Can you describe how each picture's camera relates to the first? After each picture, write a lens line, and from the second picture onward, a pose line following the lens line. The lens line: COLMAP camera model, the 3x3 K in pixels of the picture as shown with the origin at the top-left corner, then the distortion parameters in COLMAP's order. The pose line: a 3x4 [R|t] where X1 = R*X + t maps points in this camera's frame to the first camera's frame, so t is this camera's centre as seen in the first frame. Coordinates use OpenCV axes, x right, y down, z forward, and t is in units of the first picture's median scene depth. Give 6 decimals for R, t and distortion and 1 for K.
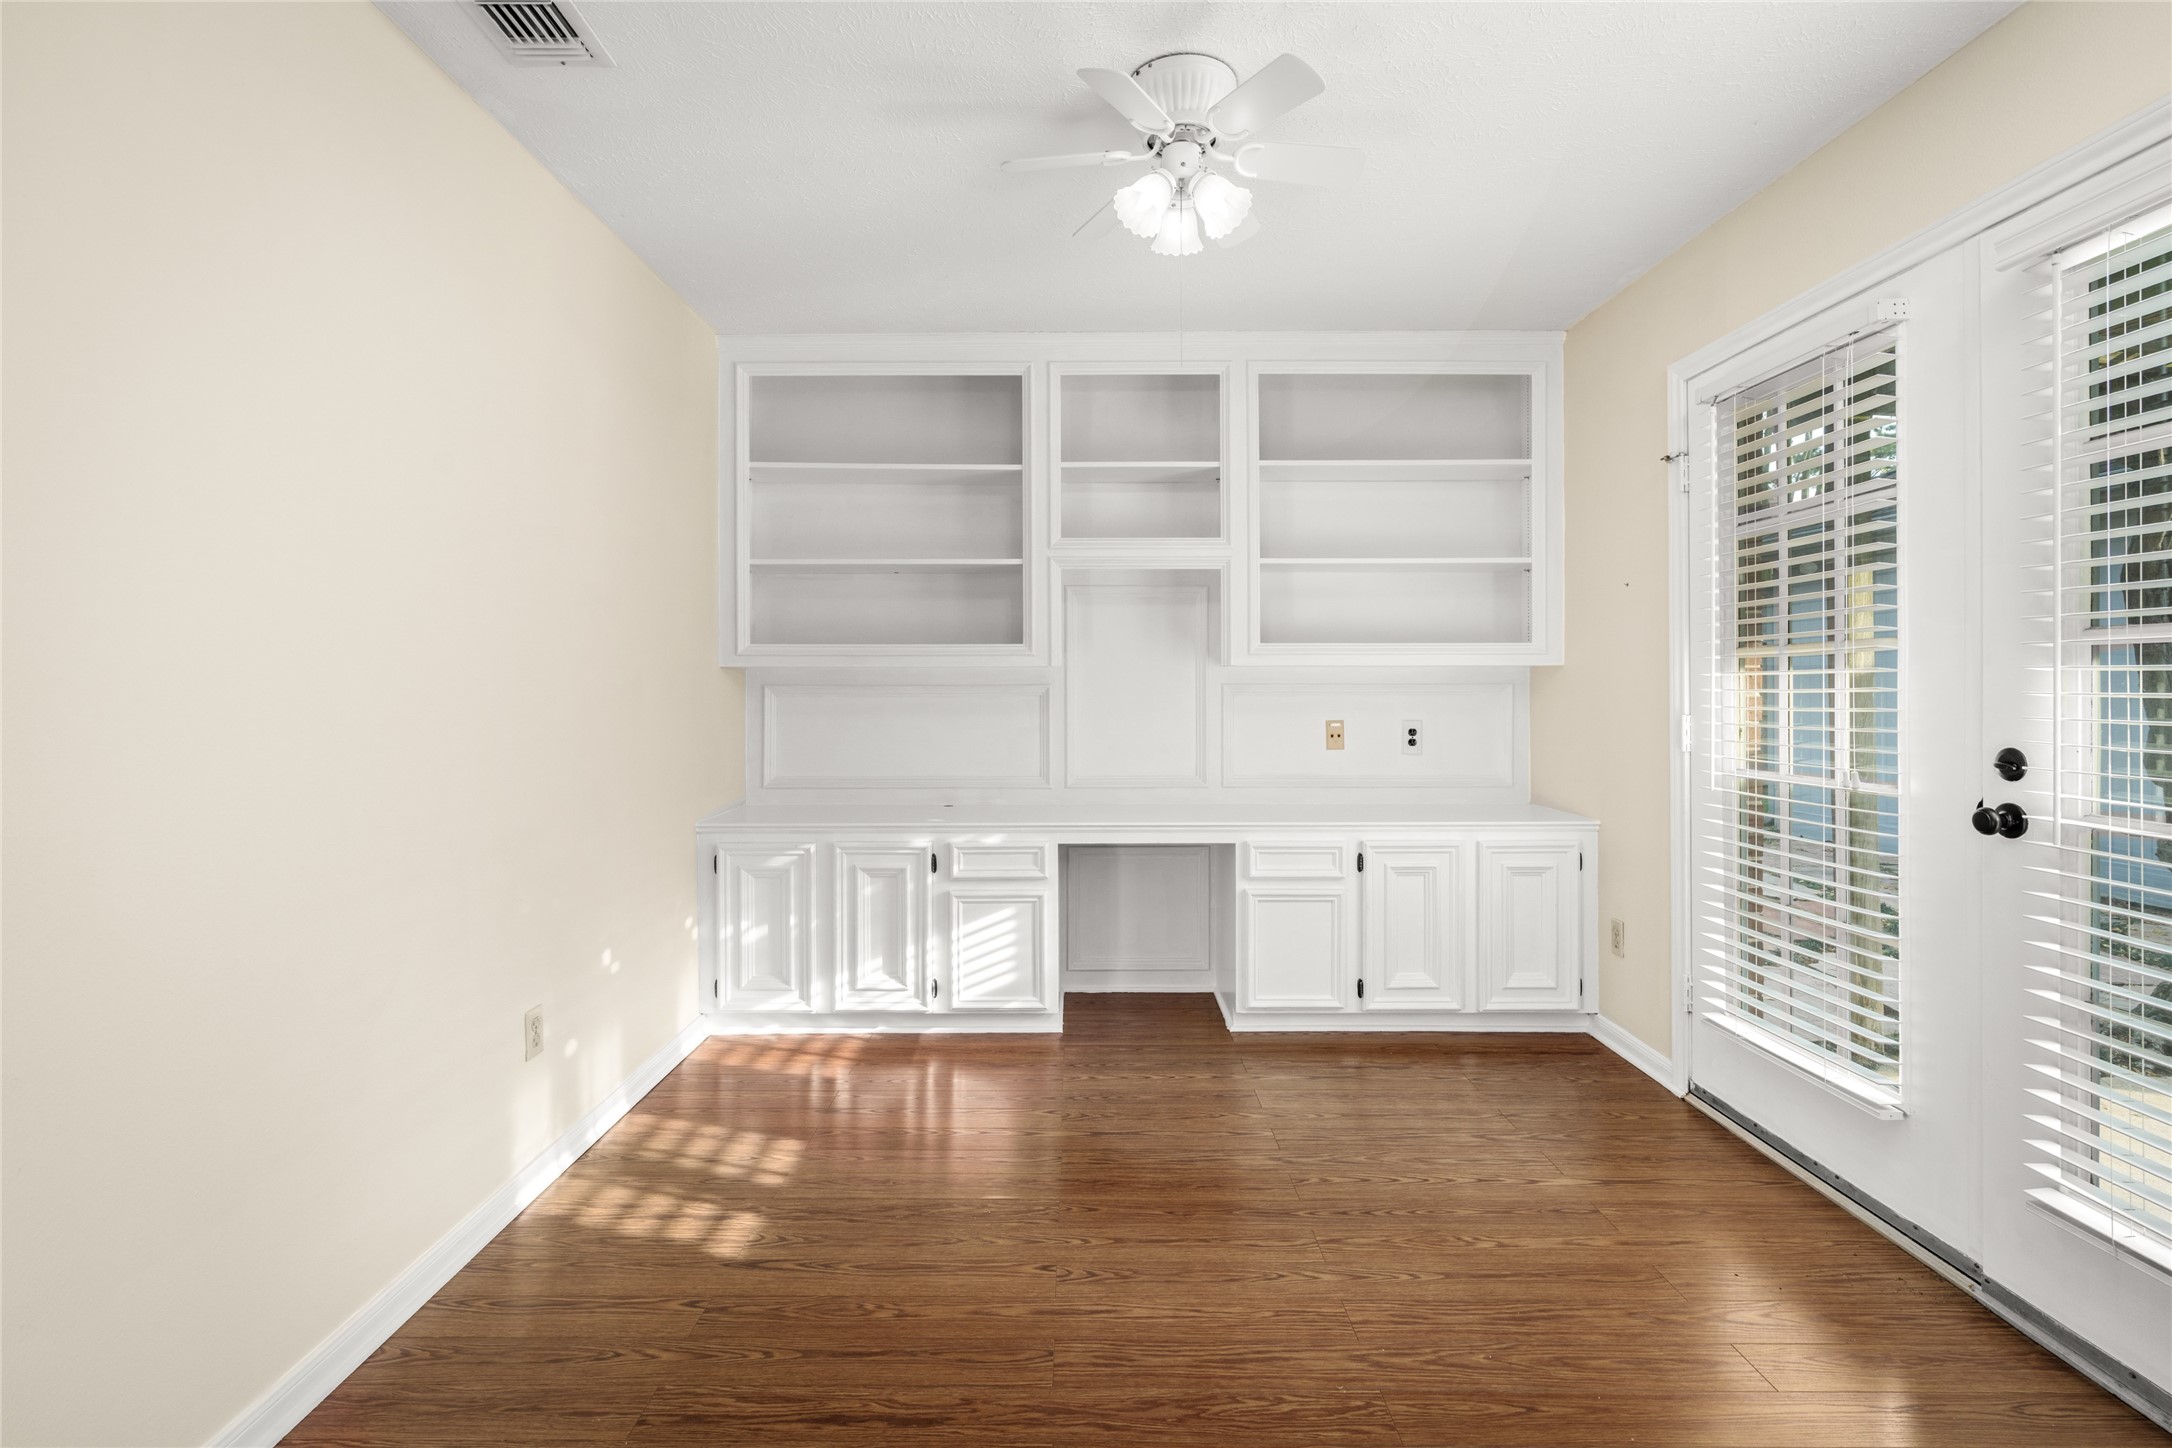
lens RADIAL K [[987.0, 0, 1094.1], [0, 987.0, 712.3], [0, 0, 1]] dist [-0.000926, 0.000156]
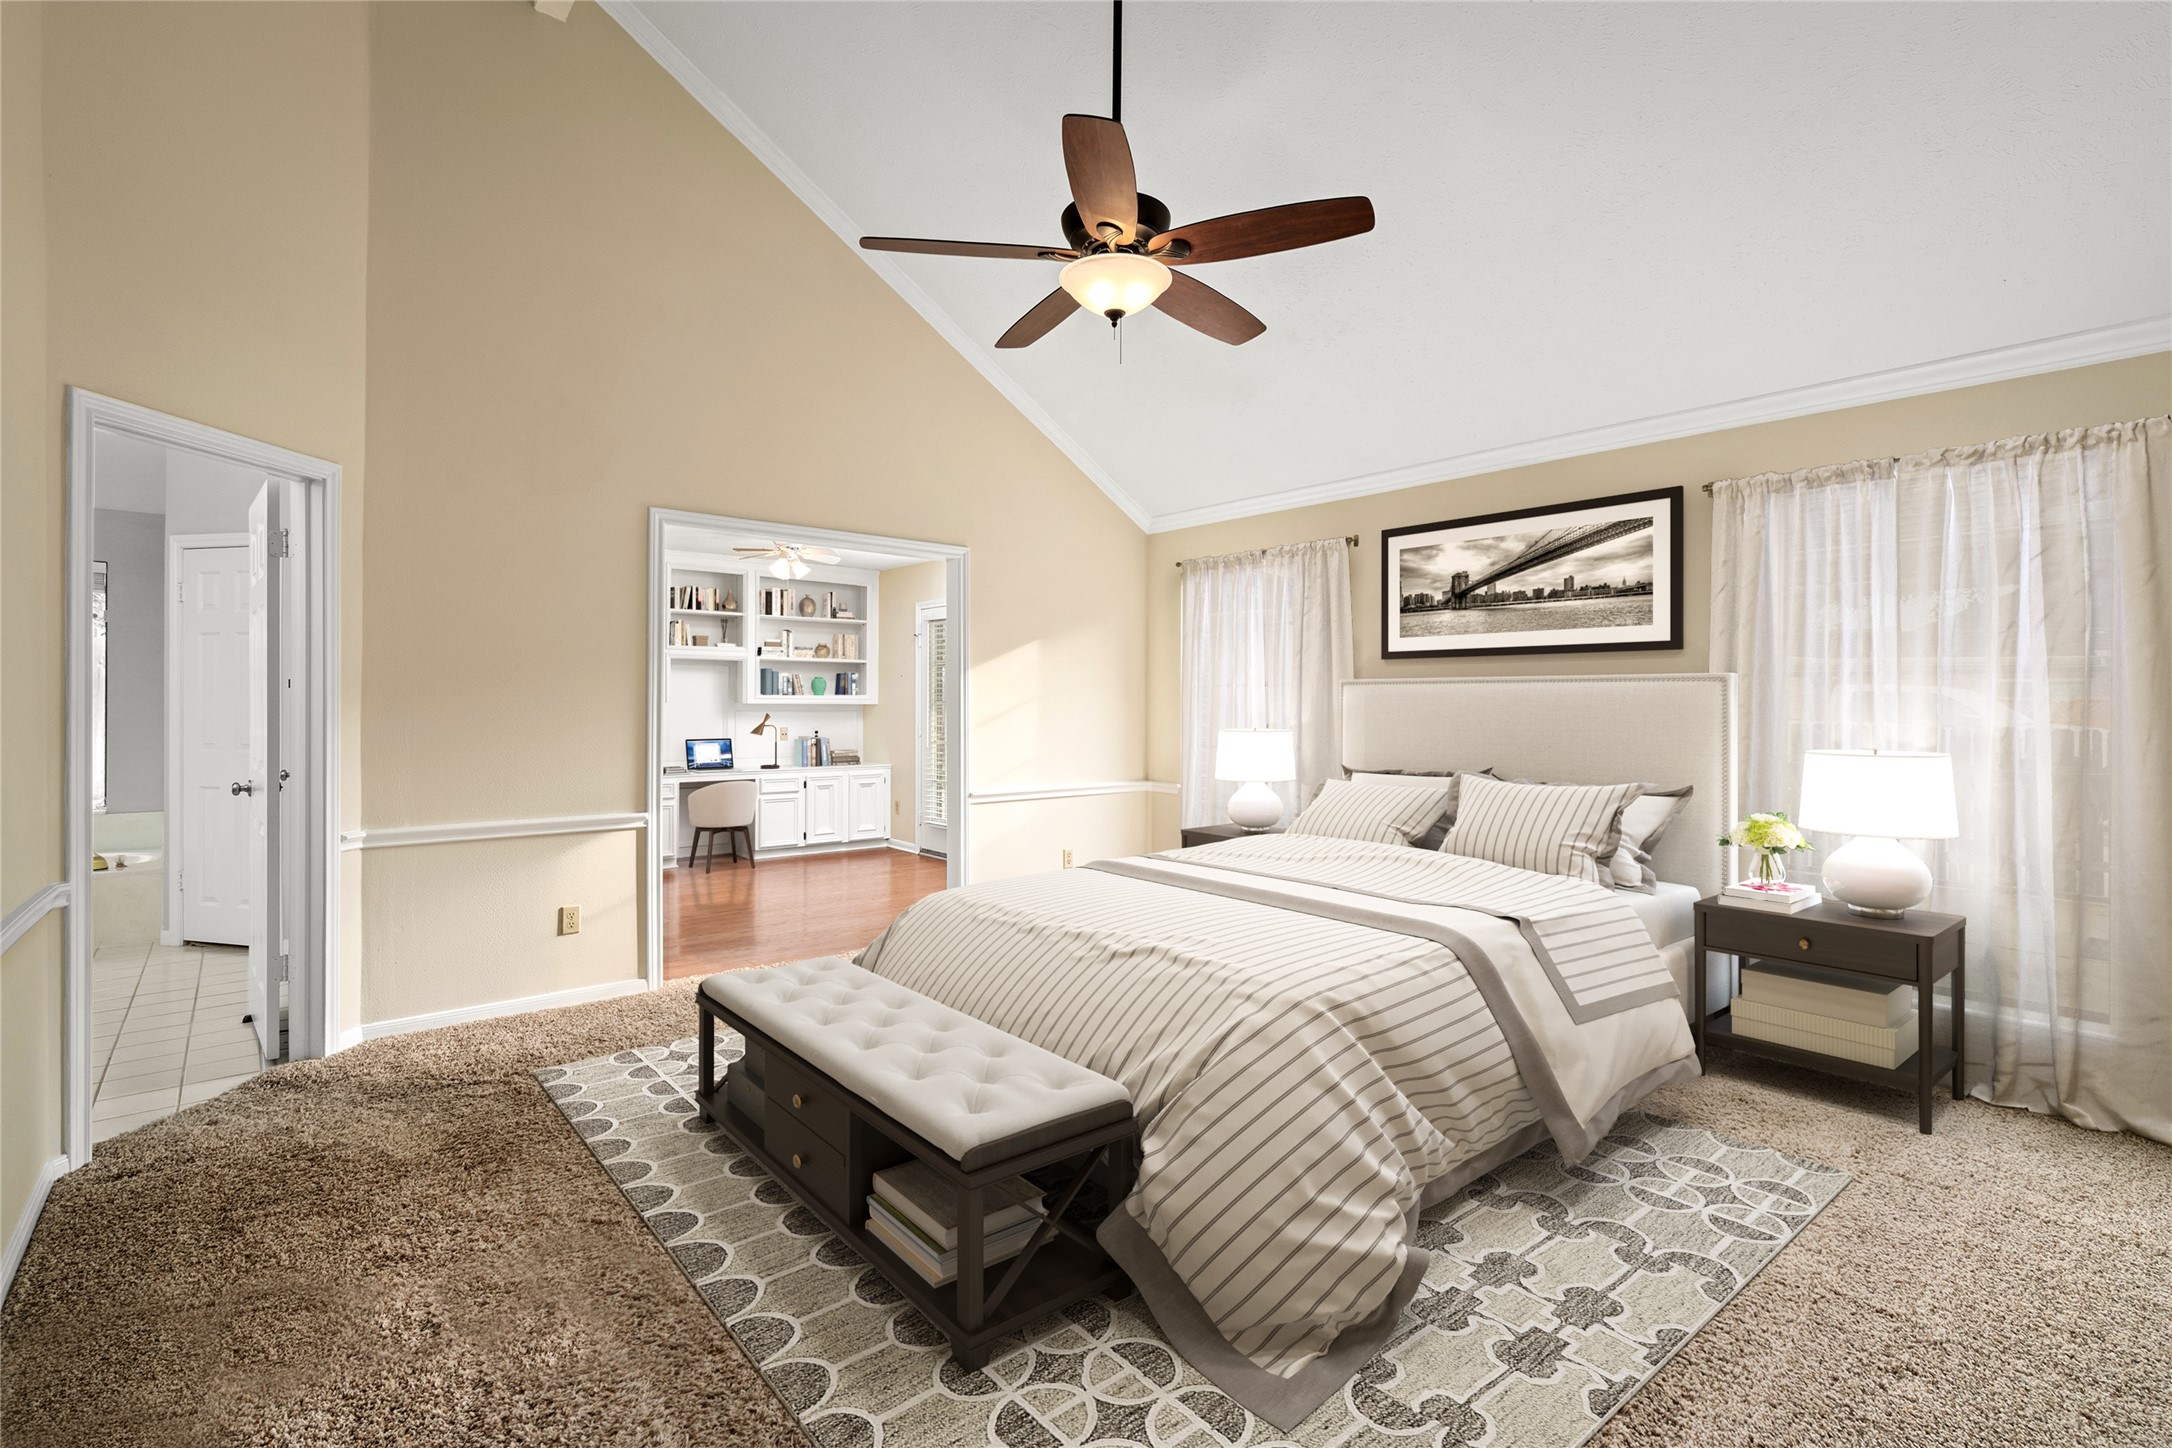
lens RADIAL K [[987.0, 0, 1091.2], [0, 987.0, 714.5], [0, 0, 1]] dist [-0.000926, 0.000156]
pose [[0.753685, 0.012504, 0.657117, -0.822257], [-0.015697, 0.999876, -0.001023, -0.032657], [-0.657049, -0.009544, 0.753788, -1.344860]]
